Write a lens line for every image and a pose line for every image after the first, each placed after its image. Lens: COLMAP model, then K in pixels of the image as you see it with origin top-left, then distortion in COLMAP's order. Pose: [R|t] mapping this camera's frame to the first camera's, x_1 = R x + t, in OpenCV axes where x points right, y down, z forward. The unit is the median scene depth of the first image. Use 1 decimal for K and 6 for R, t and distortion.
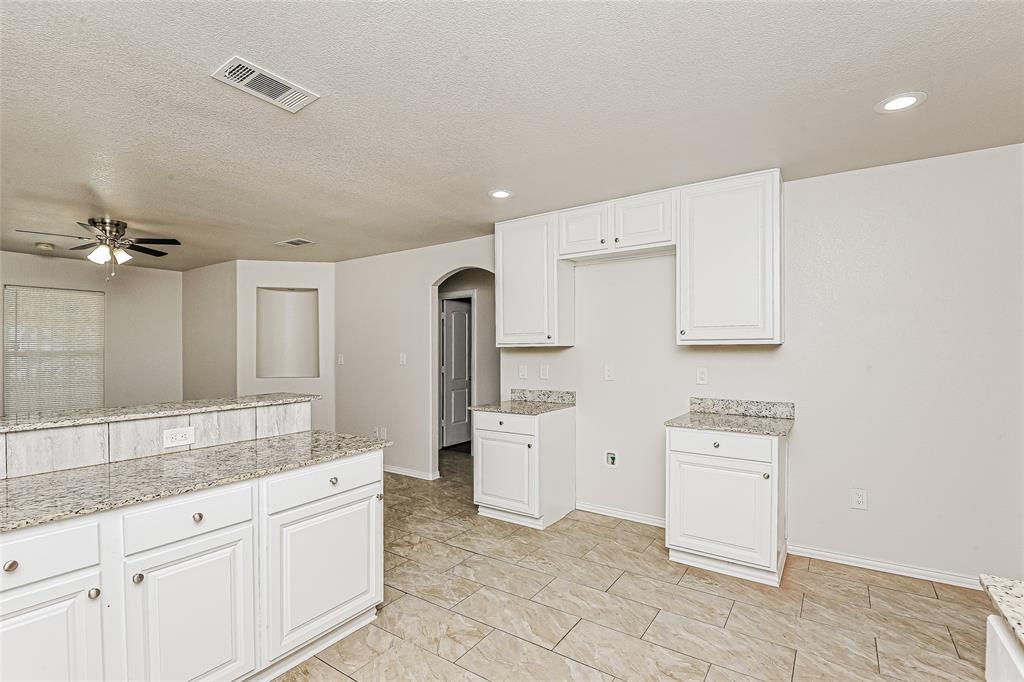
lens RADIAL K [[469.4, 0, 511.5], [0, 469.4, 348.4], [0, 0, 1]] dist [0.020209, -0.024553]
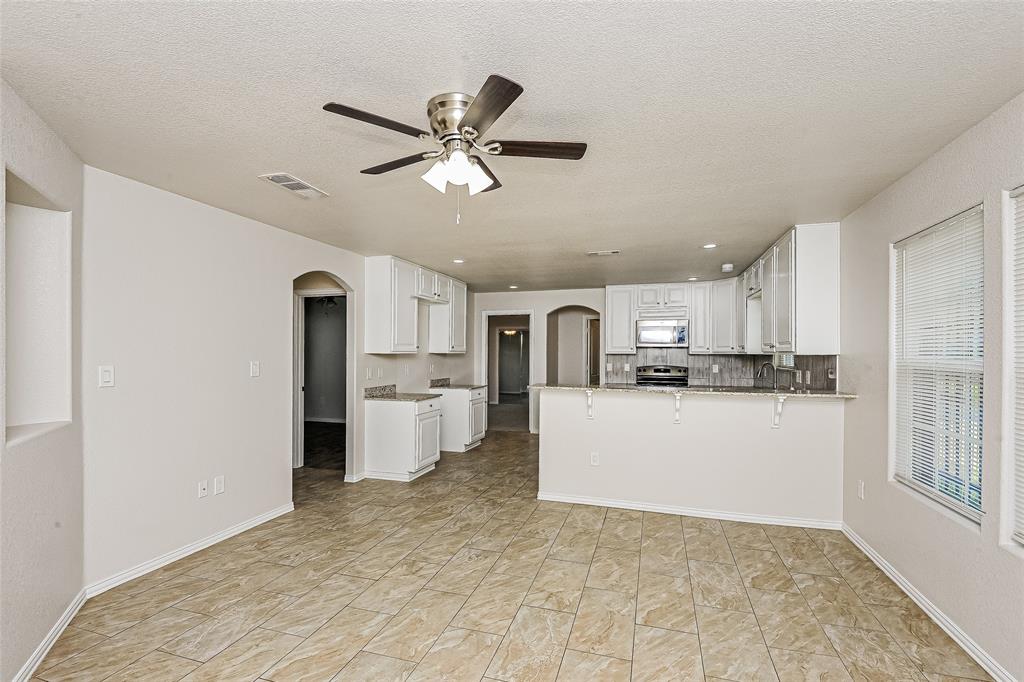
lens RADIAL K [[463.4, 0, 511.7], [0, 463.4, 350.5], [0, 0, 1]] dist [0.000990, 0.000054]
pose [[-0.284950, 0.005300, 0.958528, -1.680420], [-0.004390, 0.999967, -0.006834, -0.006103], [-0.958532, -0.006156, -0.284917, 1.324573]]
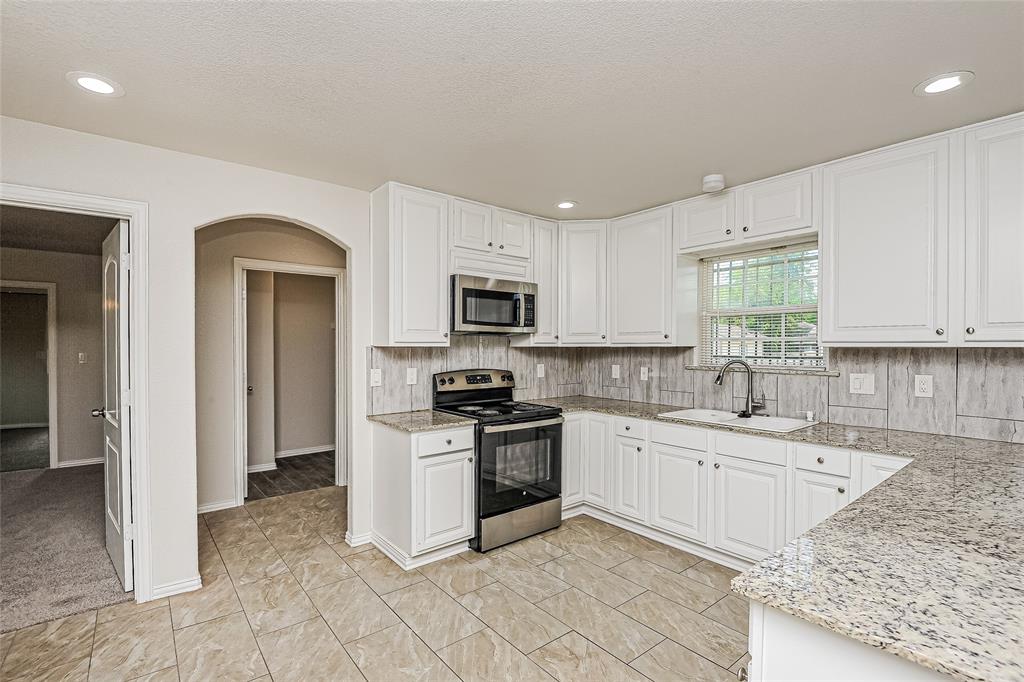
lens RADIAL K [[463.4, 0, 511.7], [0, 463.4, 350.5], [0, 0, 1]] dist [0.000990, 0.000054]
pose [[-0.957771, -0.001292, 0.287528, -0.212755], [-0.001895, 0.999997, -0.001820, 0.002507], [-0.287525, -0.002288, -0.957770, 1.090480]]
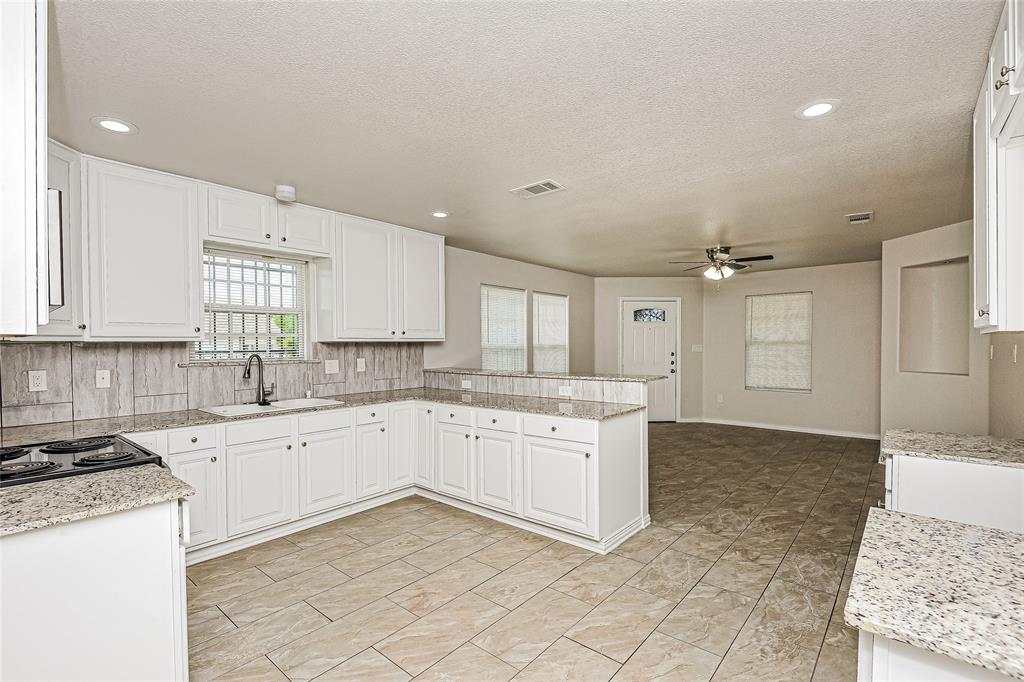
lens RADIAL K [[469.4, 0, 511.5], [0, 469.4, 348.4], [0, 0, 1]] dist [0.020209, -0.024553]
pose [[-0.108816, 0.016454, -0.993926, 0.728435], [0.011680, 0.999815, 0.015273, -0.002787], [0.993993, -0.009947, -0.108988, 0.660203]]
